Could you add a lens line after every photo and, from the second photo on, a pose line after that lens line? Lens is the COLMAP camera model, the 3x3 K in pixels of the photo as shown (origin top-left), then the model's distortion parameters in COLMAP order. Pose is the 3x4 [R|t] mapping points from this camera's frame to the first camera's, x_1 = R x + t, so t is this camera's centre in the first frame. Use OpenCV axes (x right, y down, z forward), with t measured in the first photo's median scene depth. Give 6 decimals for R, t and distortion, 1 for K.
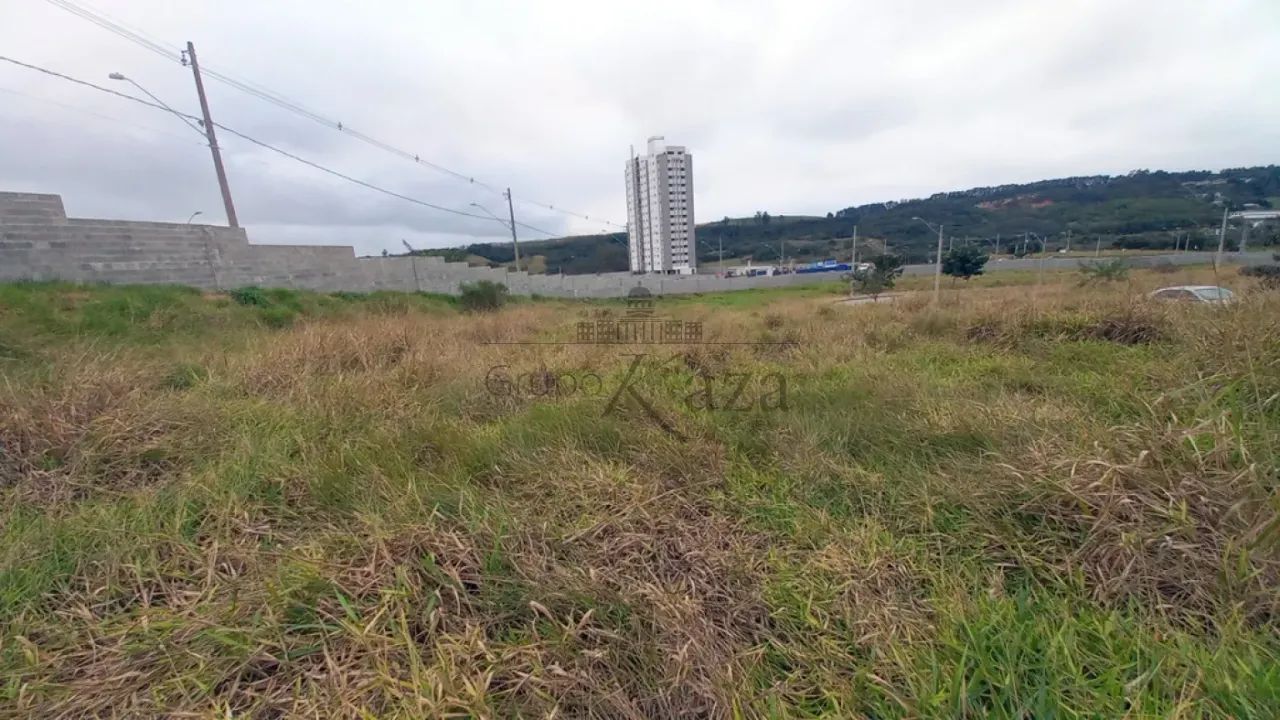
lens RADIAL K [[498.8, 0, 630.0], [0, 498.8, 385.6], [0, 0, 1]] dist [0.015337, -0.013239]
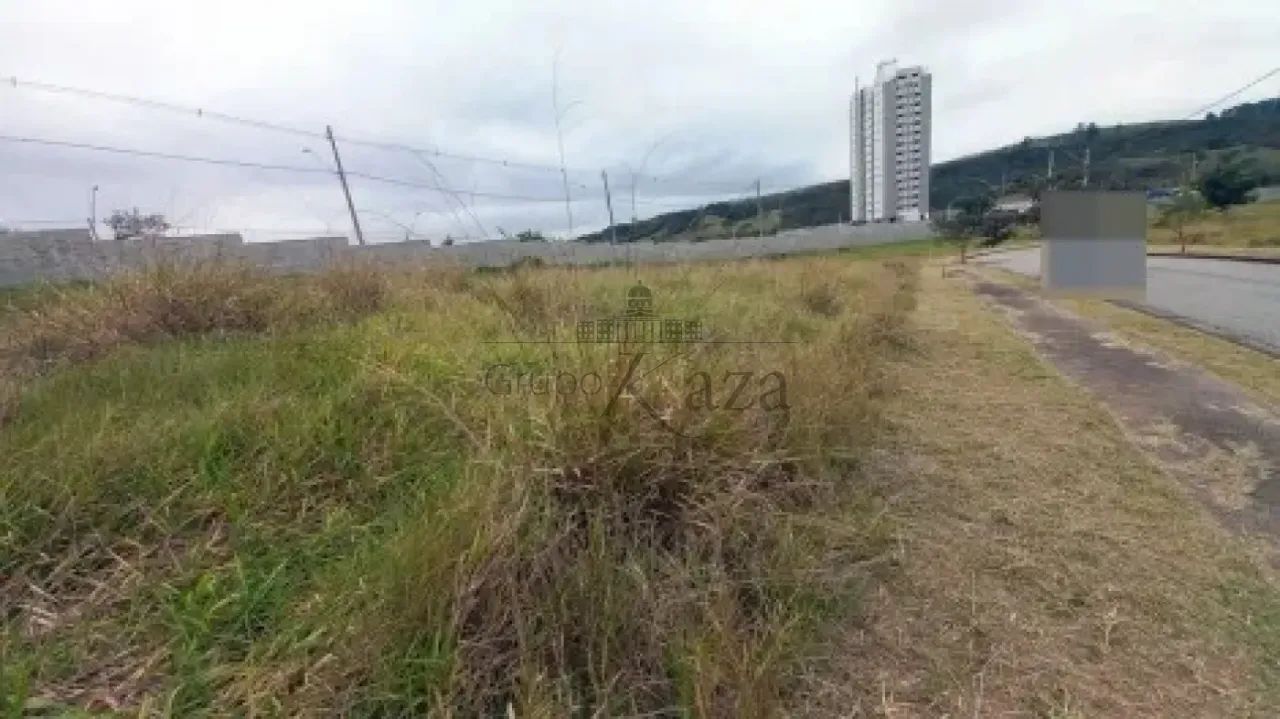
lens RADIAL K [[498.8, 0, 630.0], [0, 498.8, 385.1], [0, 0, 1]] dist [0.015337, -0.013239]
pose [[0.889528, 0.071561, -0.451241, 1.192507], [-0.034908, 0.995416, 0.089046, 0.004479], [0.455545, -0.063457, 0.887948, -0.145485]]
